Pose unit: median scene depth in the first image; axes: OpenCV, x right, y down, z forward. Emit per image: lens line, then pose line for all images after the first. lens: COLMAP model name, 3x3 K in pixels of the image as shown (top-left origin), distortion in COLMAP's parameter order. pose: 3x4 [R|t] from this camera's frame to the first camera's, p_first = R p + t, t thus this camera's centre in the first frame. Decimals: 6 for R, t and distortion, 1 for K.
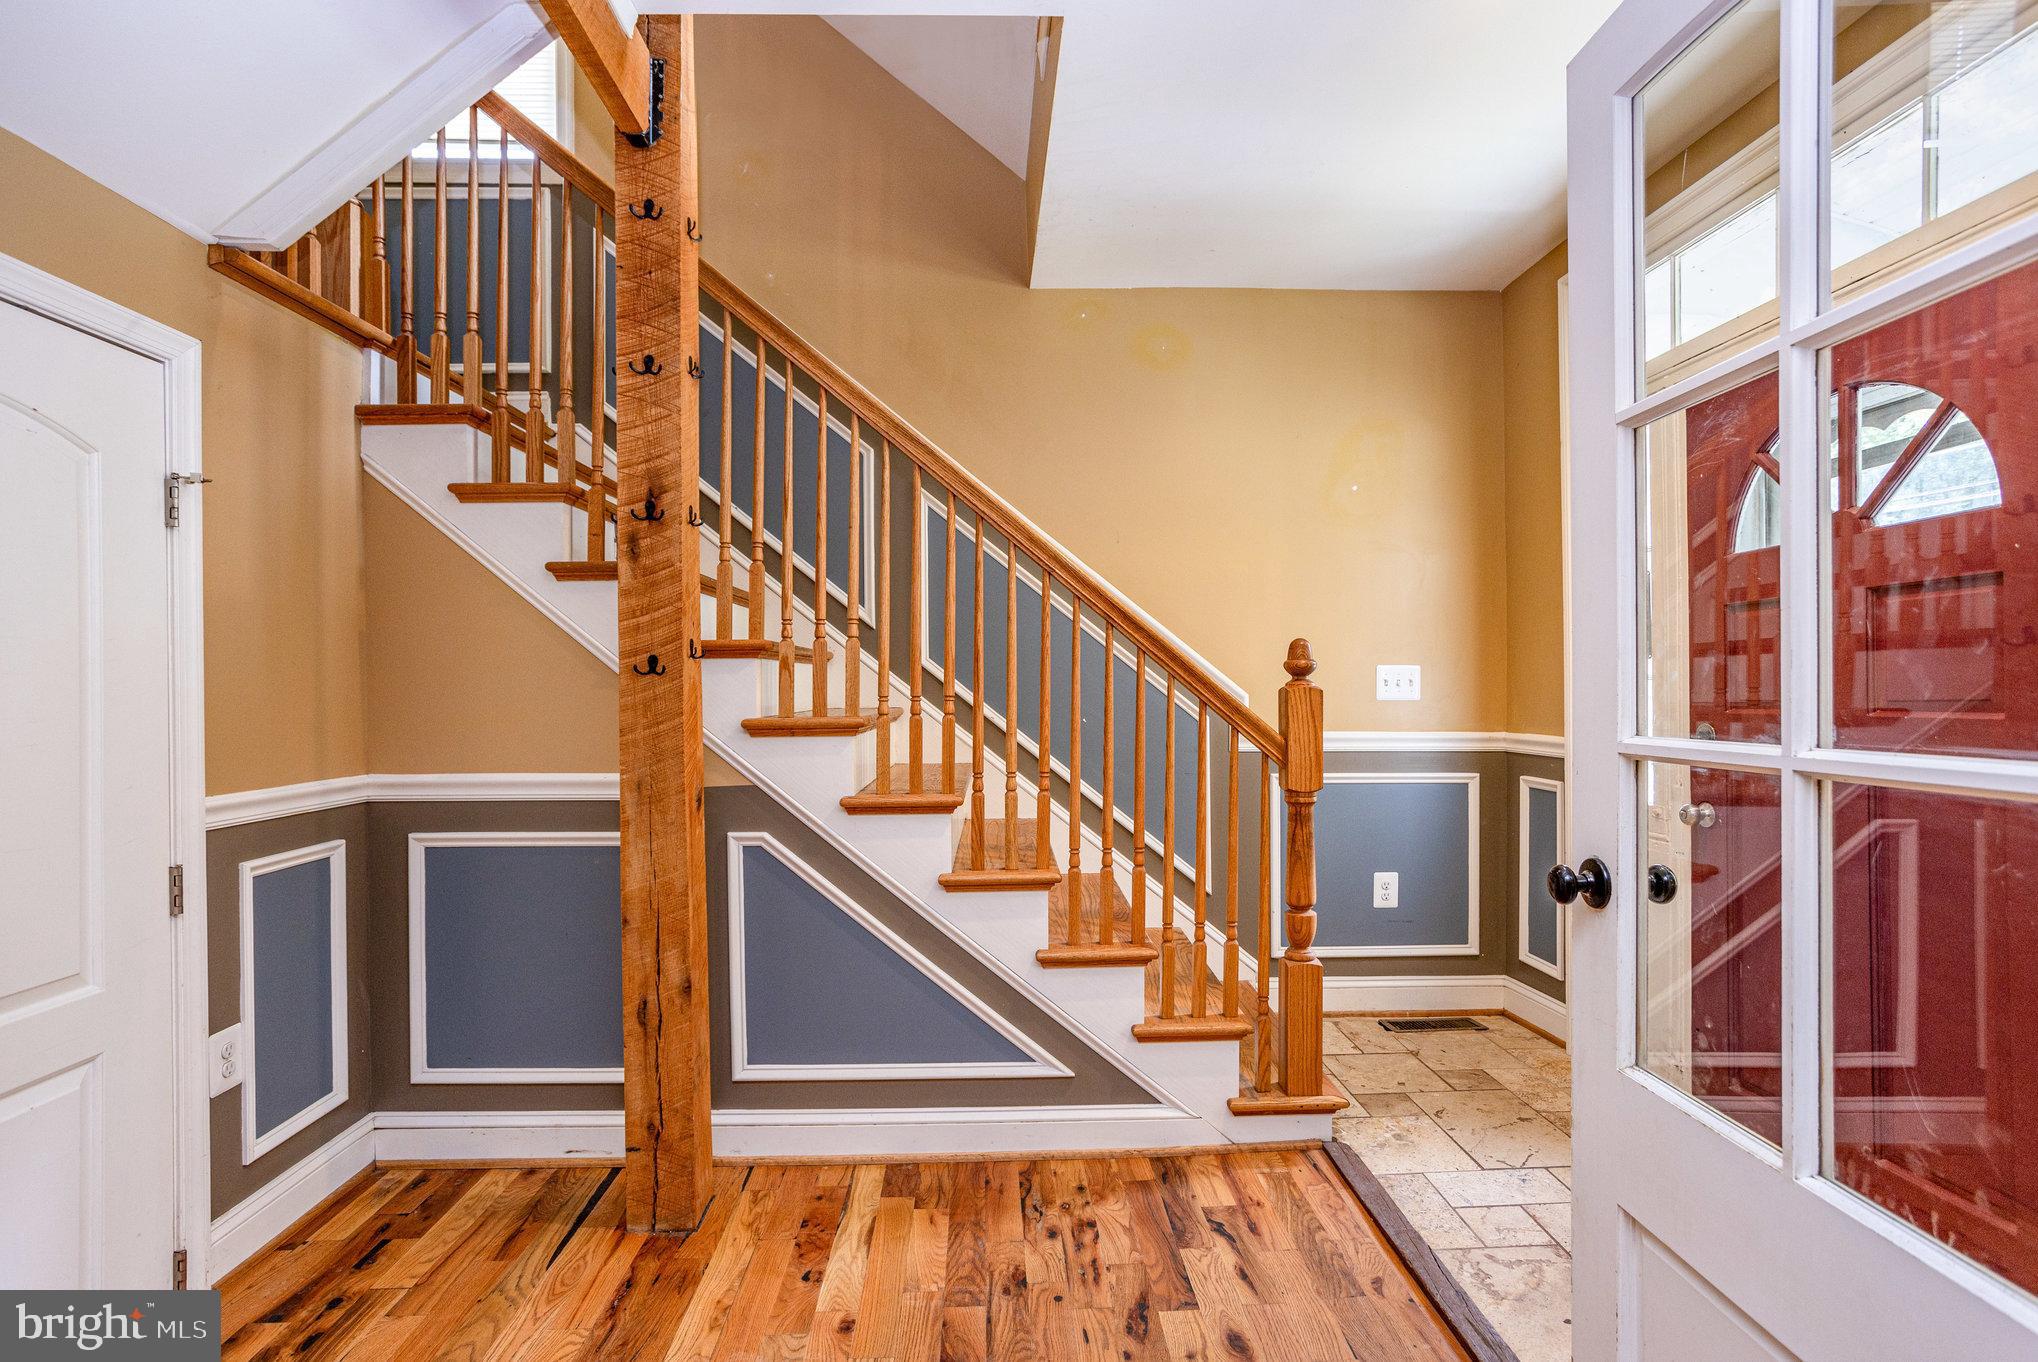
lens RADIAL K [[961.3, 0, 1019.7], [0, 961.3, 687.9], [0, 0, 1]] dist [-0.003591, -0.000244]
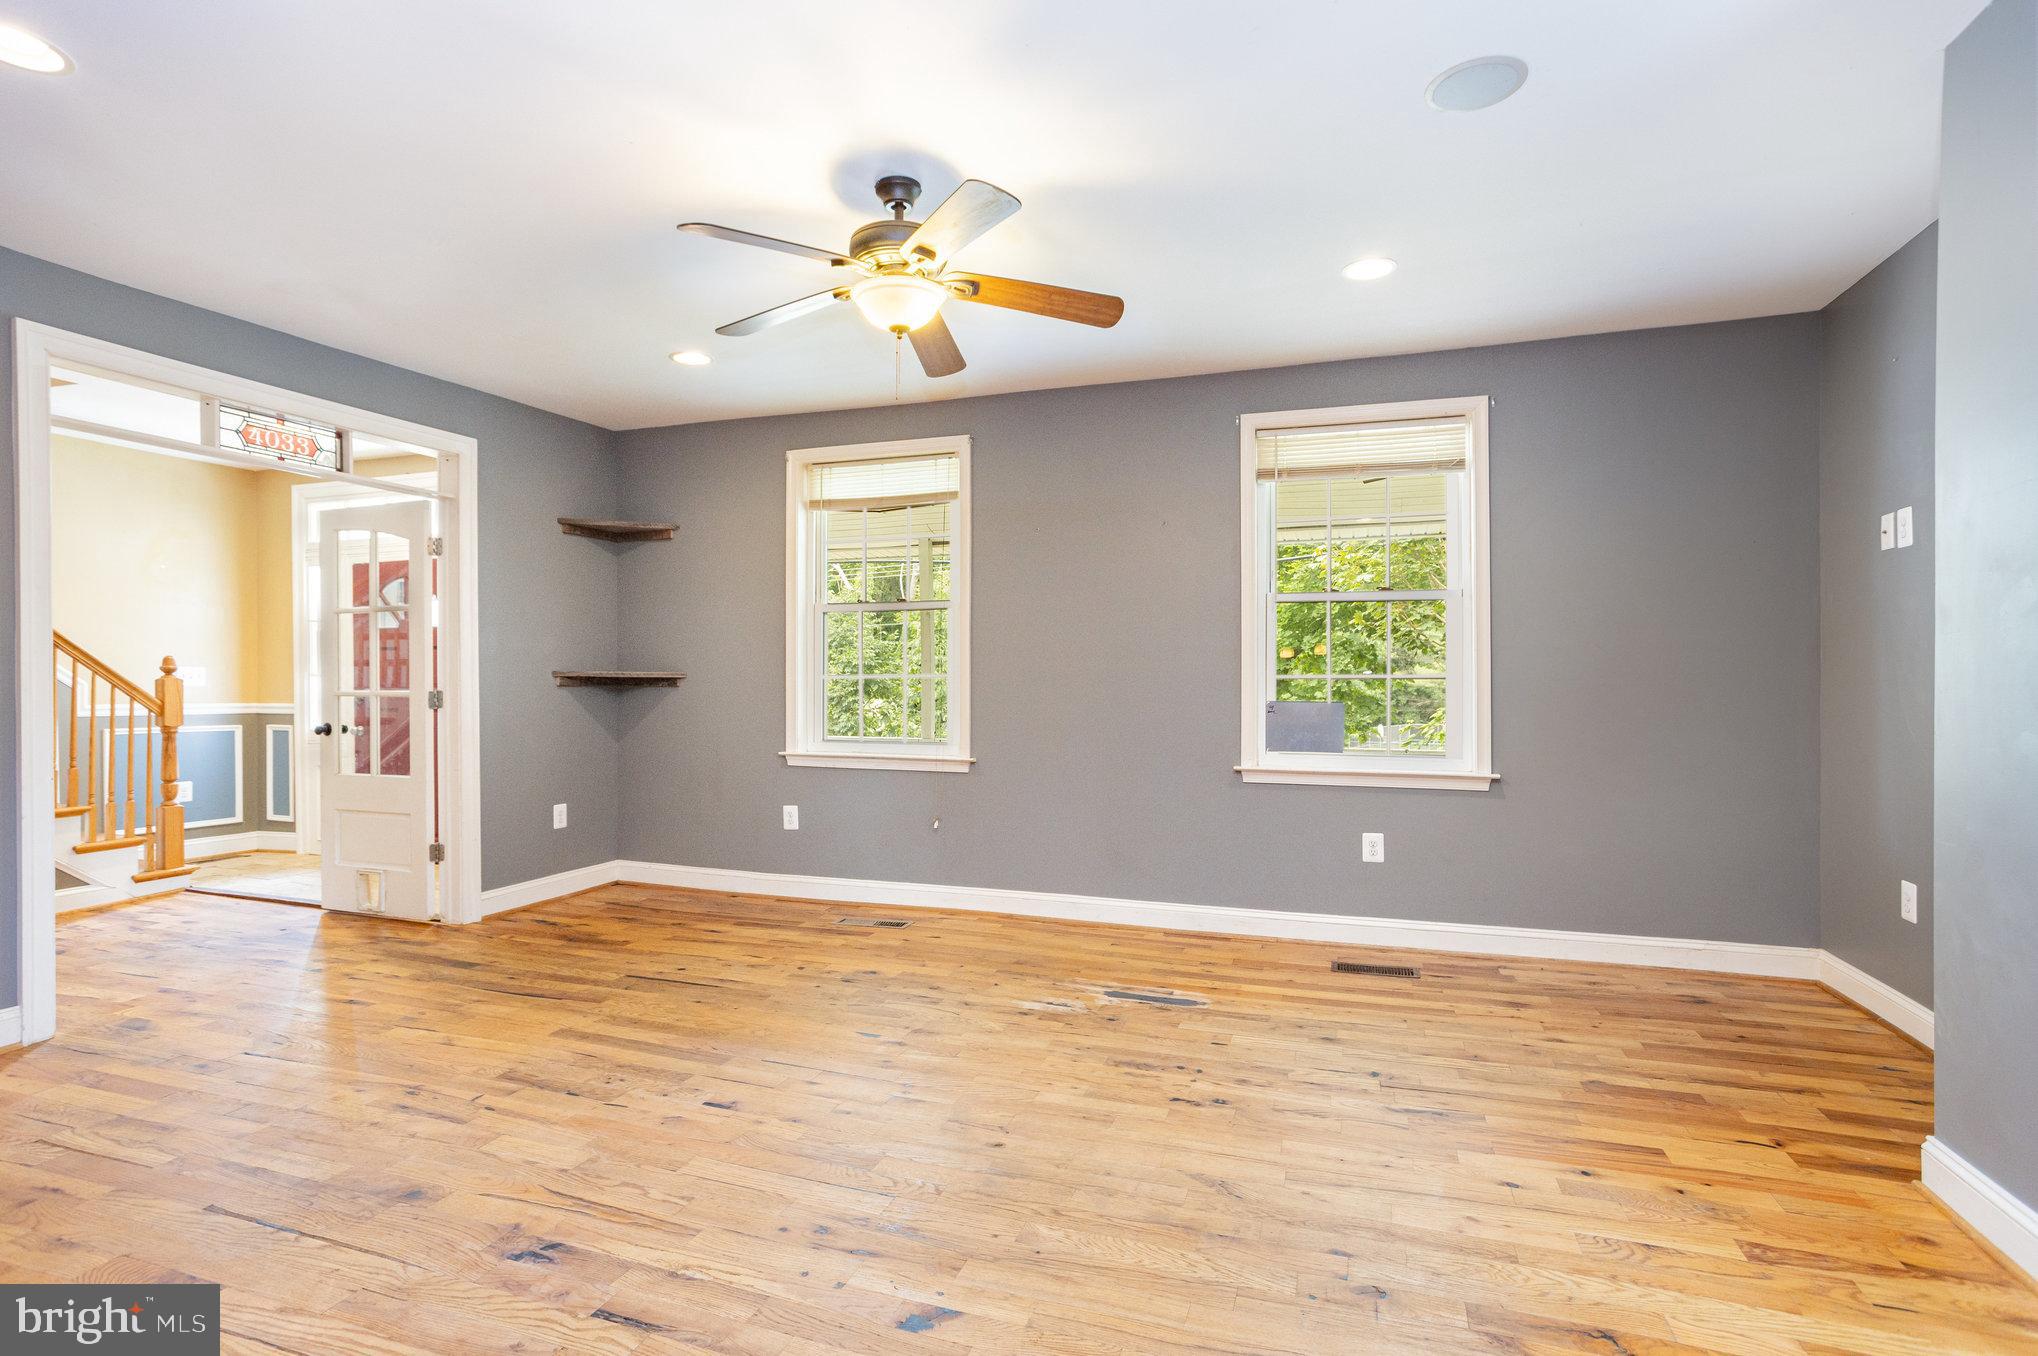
lens RADIAL K [[961.3, 0, 1022.2], [0, 961.3, 683.3], [0, 0, 1]] dist [-0.003591, -0.000244]
pose [[0.348861, 0.000816, 0.937174, -0.833744], [0.000452, 0.999999, -0.001039, 0.010484], [-0.937174, 0.000786, 0.348861, -1.210081]]
